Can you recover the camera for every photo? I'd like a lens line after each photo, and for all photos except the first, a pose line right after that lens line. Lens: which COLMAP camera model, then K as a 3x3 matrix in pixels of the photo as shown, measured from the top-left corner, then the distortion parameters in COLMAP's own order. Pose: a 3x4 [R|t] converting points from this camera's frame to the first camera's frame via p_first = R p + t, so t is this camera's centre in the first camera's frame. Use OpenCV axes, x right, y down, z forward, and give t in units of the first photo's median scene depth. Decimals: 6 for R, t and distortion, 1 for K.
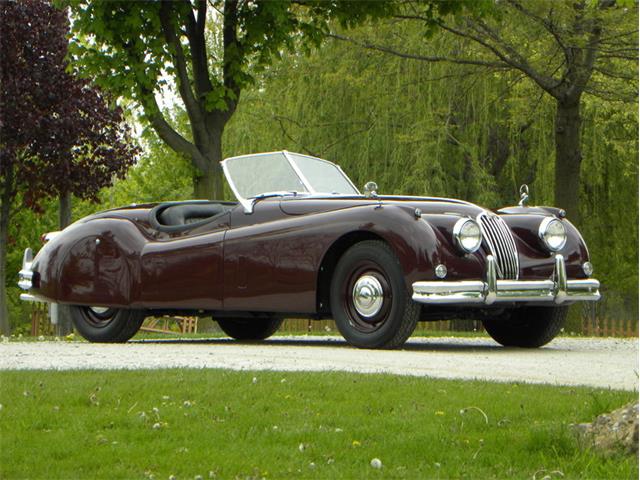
lens RADIAL K [[1838.8, 0, 320.0], [0, 1838.8, 240.0], [0, 0, 1]] dist [1.183372, -17.432271]
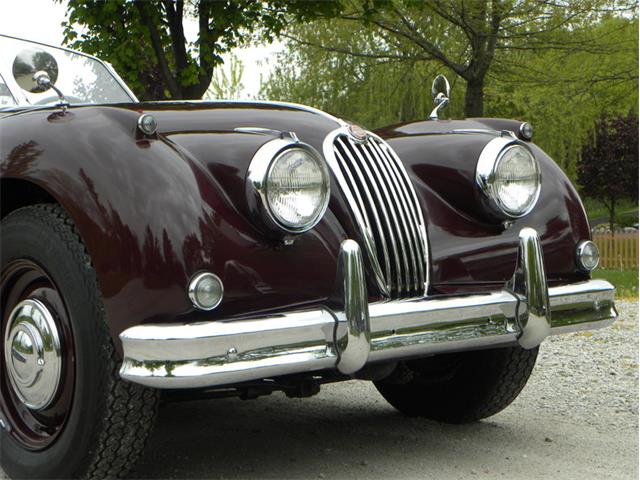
lens RADIAL K [[1174.9, 0, 320.0], [0, 1174.9, 240.0], [0, 0, 1]] dist [0.490350, -2.776575]
pose [[0.999734, -0.022726, 0.003831, 0.081627], [0.022534, 0.998768, 0.044214, -0.001936], [-0.004831, -0.044116, 0.999015, 0.738929]]
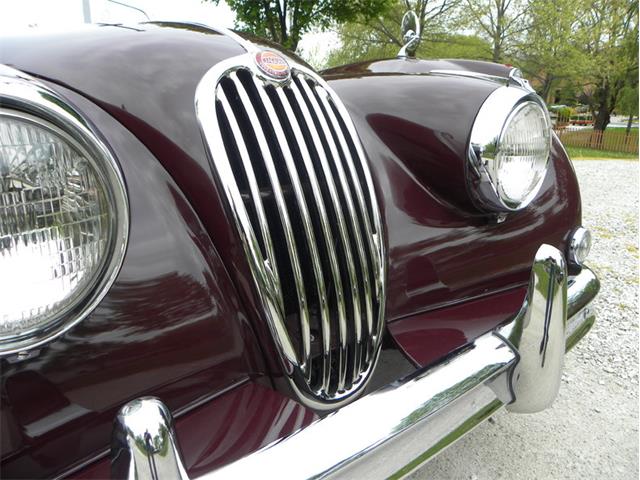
lens RADIAL K [[460.2, 0, 320.0], [0, 460.2, 240.0], [0, 0, 1]] dist [-0.120126, -0.000342]
pose [[0.998712, 0.029747, -0.041110, 0.099963], [-0.015817, 0.952282, 0.304809, -0.010344], [0.048216, -0.303766, 0.951526, 0.938974]]
